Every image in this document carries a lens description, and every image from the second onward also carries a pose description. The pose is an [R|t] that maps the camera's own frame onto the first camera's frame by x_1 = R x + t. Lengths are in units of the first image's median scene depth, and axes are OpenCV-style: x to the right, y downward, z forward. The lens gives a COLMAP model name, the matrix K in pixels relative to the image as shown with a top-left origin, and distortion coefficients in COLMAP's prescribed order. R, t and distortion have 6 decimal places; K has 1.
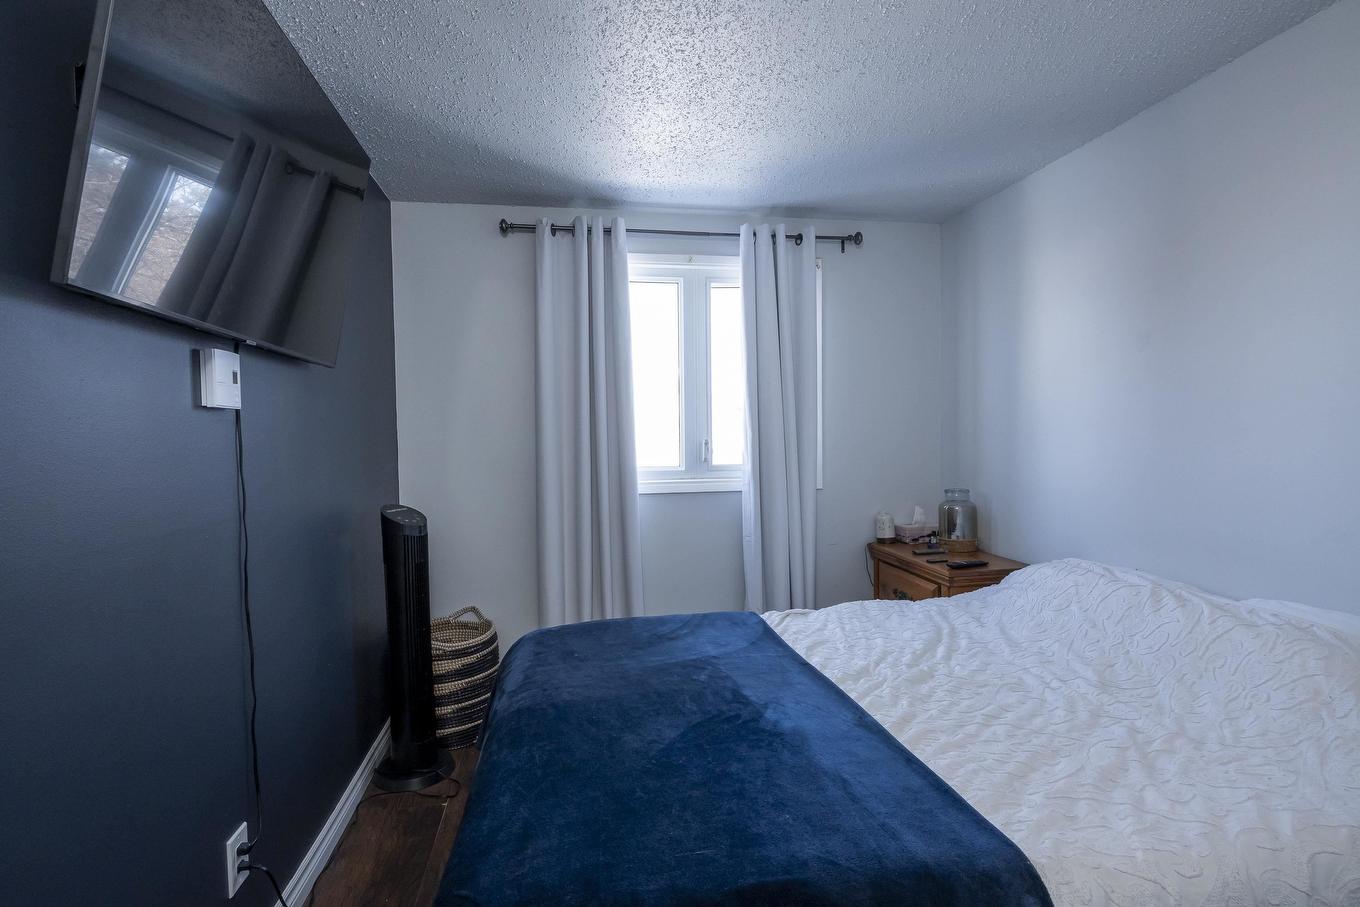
lens RADIAL K [[673.1, 0, 680.0], [0, 673.1, 453.5], [0, 0, 1]] dist [-0.001895, 0.000609]
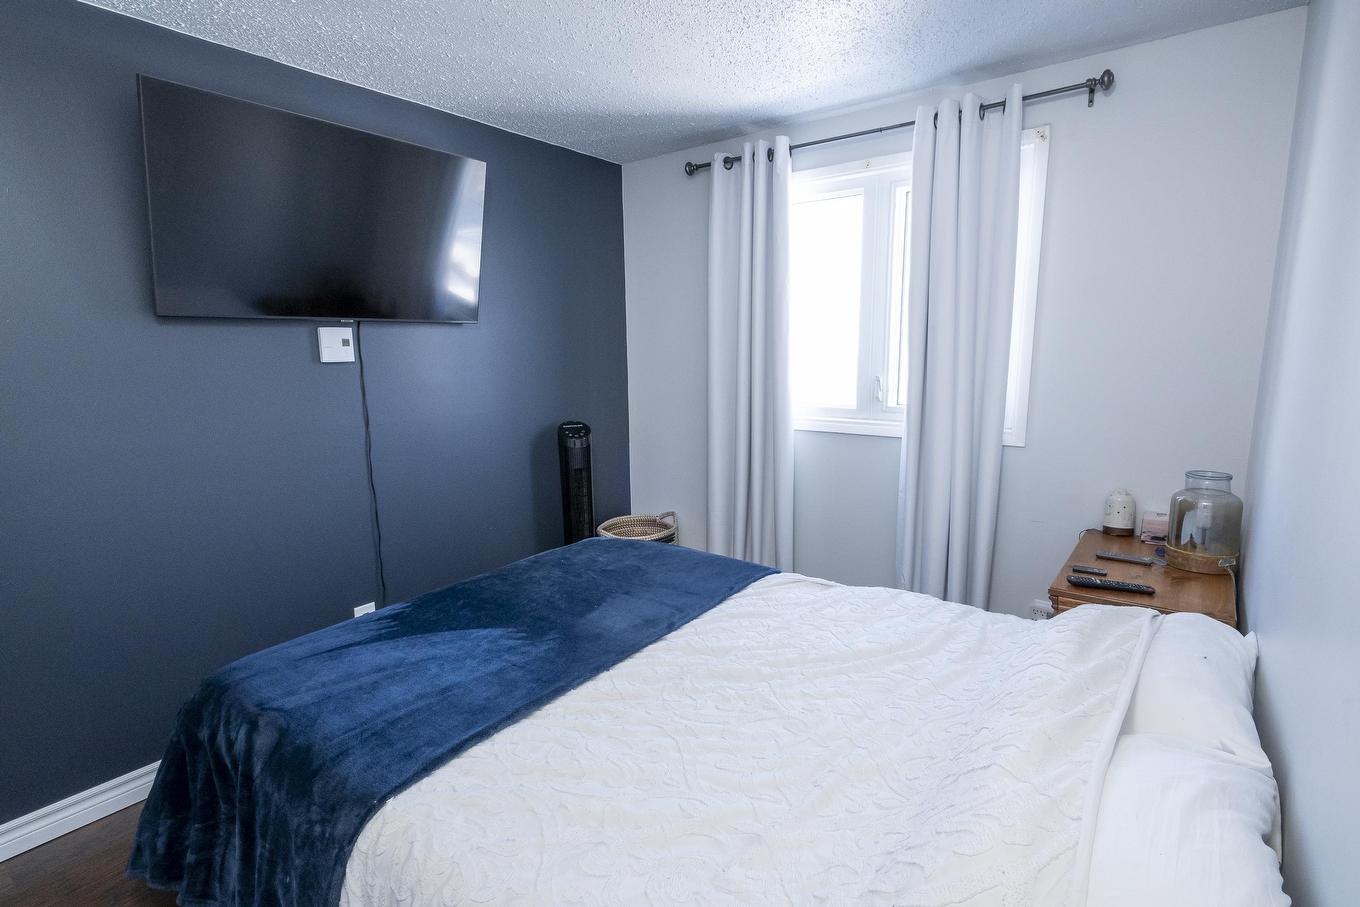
lens RADIAL K [[673.1, 0, 680.0], [0, 673.1, 453.5], [0, 0, 1]] dist [-0.001895, 0.000609]
pose [[0.675059, 0.123846, -0.727295, 0.532298], [-0.020346, 0.988560, 0.149451, -0.048450], [0.737483, -0.086090, 0.669856, 0.222782]]
